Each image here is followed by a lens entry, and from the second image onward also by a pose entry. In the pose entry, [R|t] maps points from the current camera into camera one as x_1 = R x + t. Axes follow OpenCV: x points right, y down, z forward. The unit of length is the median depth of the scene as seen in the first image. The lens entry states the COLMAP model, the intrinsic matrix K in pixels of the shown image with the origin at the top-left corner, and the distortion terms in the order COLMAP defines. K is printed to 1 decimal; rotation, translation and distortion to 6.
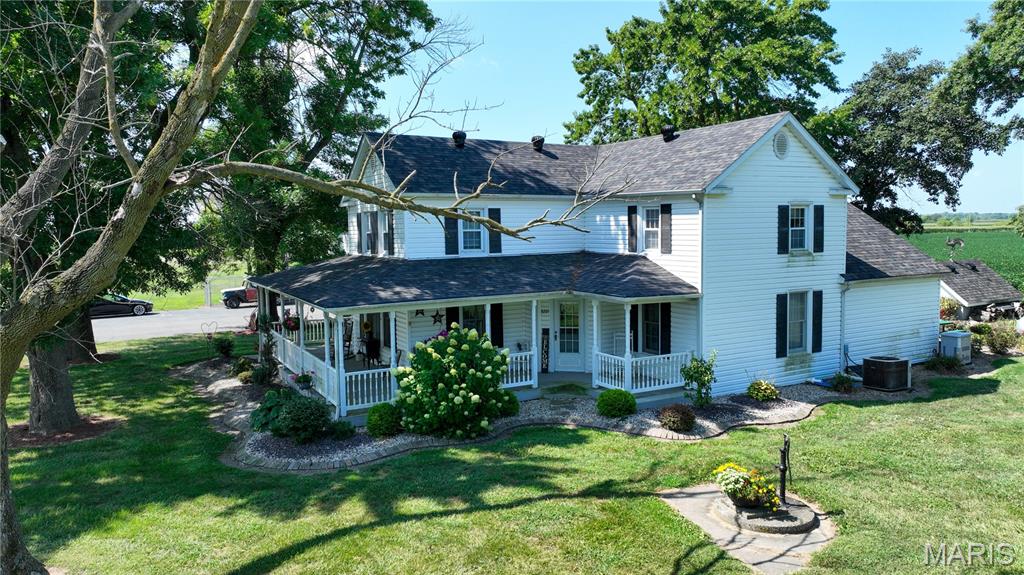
lens RADIAL K [[721.1, 0, 513.3], [0, 721.1, 290.5], [0, 0, 1]] dist [-0.004737, 0.020268]
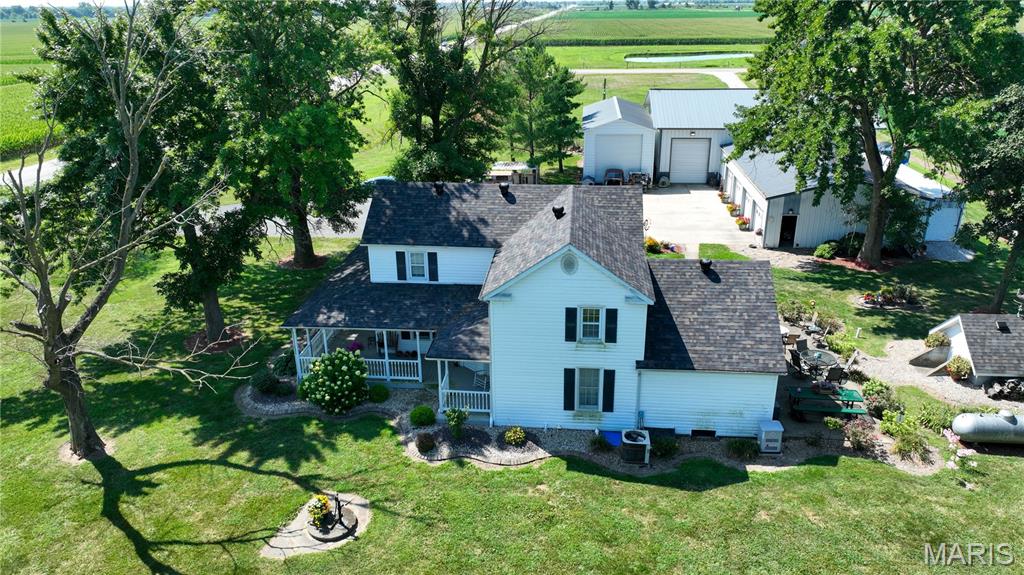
lens RADIAL K [[721.1, 0, 512.9], [0, 721.1, 287.8], [0, 0, 1]] dist [-0.004737, 0.020268]
pose [[0.821603, 0.214483, -0.528172, 0.956346], [-0.048340, 0.949395, 0.310341, -0.543156], [0.568007, -0.229445, 0.790394, -0.074733]]
